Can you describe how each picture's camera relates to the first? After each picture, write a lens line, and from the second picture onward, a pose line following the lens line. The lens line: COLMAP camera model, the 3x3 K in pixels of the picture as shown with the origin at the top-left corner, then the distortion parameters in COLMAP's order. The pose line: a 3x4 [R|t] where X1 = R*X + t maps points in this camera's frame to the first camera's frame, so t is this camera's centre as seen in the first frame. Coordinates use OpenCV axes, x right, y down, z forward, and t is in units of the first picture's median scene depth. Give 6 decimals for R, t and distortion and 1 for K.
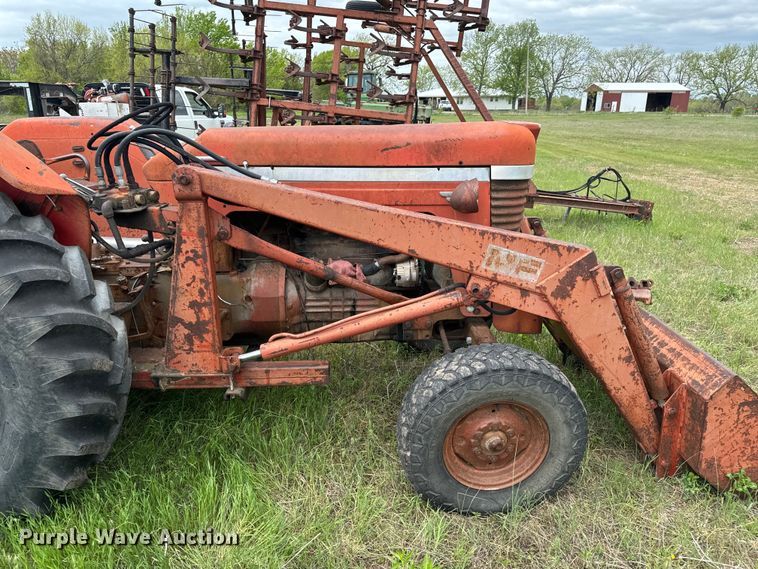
lens RADIAL K [[545.9, 0, 382.2], [0, 545.9, 287.8], [0, 0, 1]] dist [0.025351, -0.031782]
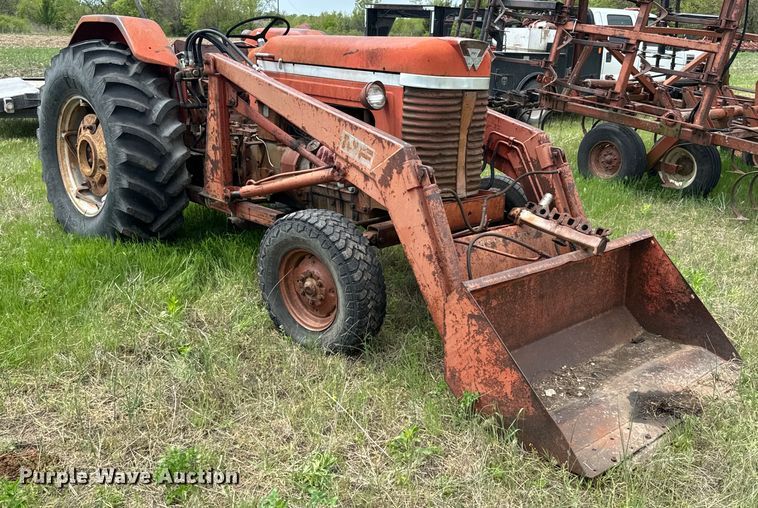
lens RADIAL K [[734.8, 0, 382.2], [0, 734.8, 249.2], [0, 0, 1]] dist [0.073963, 0.000000]
pose [[0.682438, 0.231247, -0.693399, 1.421050], [-0.263390, 0.962706, 0.061834, 0.051409], [0.681838, 0.140437, 0.717896, -0.095975]]
